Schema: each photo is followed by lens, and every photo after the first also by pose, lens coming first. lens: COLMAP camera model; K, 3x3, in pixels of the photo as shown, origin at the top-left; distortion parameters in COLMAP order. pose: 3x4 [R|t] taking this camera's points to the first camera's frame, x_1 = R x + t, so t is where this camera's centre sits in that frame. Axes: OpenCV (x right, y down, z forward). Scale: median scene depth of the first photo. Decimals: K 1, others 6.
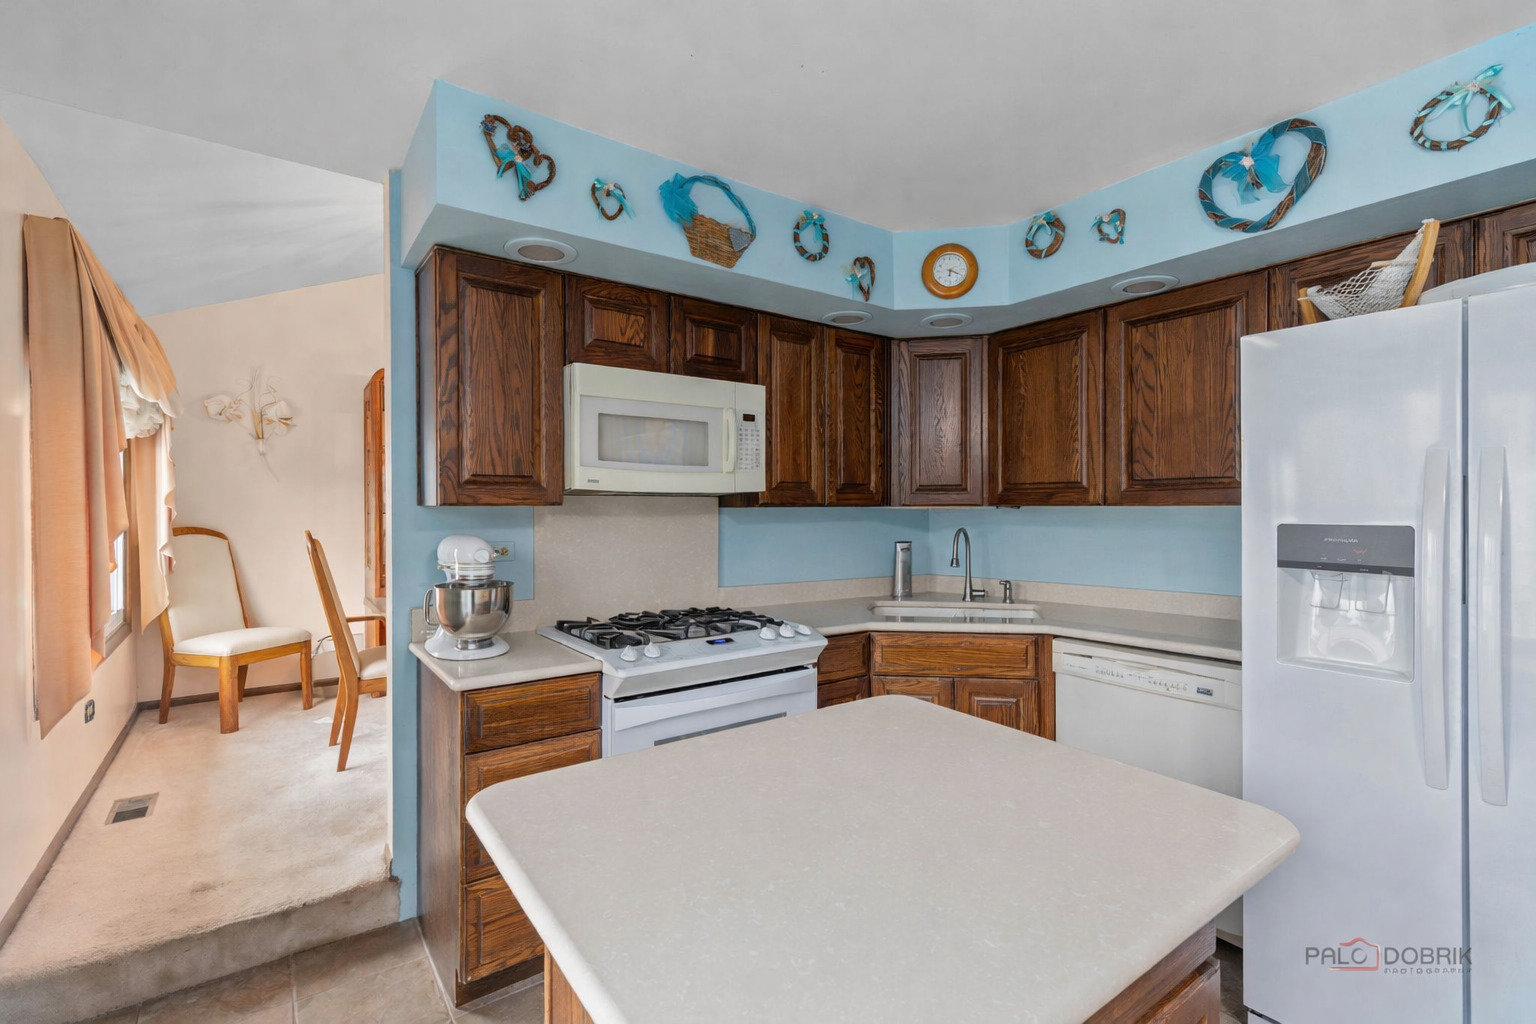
lens RADIAL K [[699.2, 0, 774.5], [0, 699.2, 508.7], [0, 0, 1]] dist [0.003957, -0.001394]
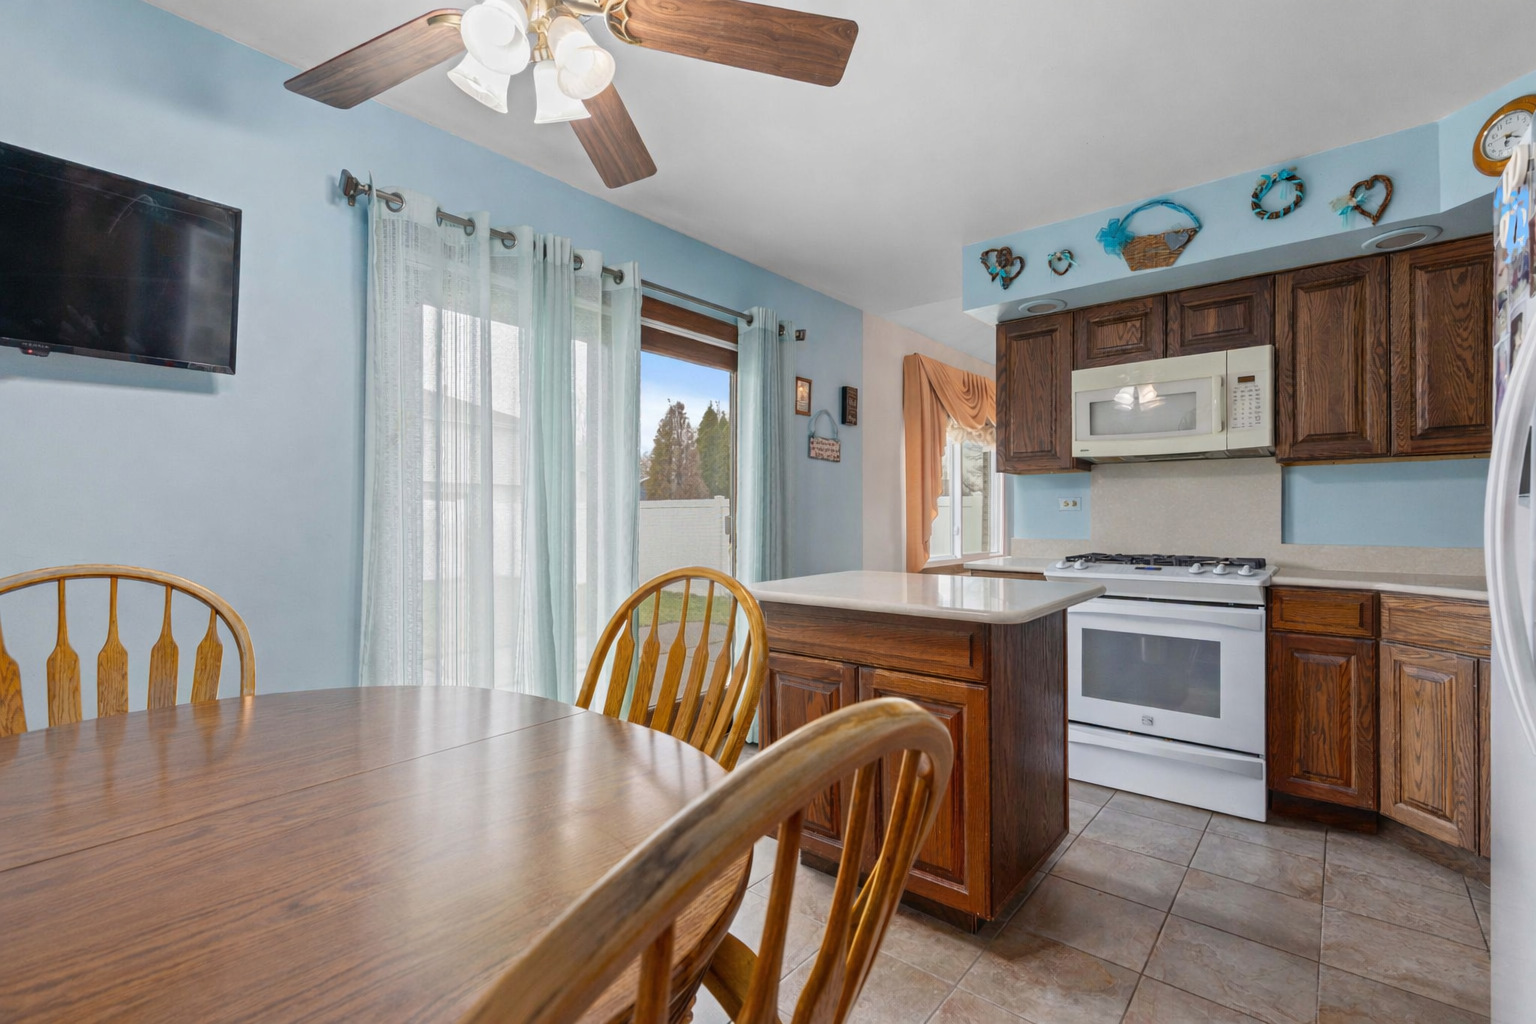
lens RADIAL K [[699.2, 0, 764.6], [0, 699.2, 515.0], [0, 0, 1]] dist [0.003957, -0.001394]
pose [[0.225025, -0.003789, -0.974346, 0.941212], [-0.007860, 0.999953, -0.005704, 0.101411], [0.974321, 0.008942, 0.224985, 0.036299]]
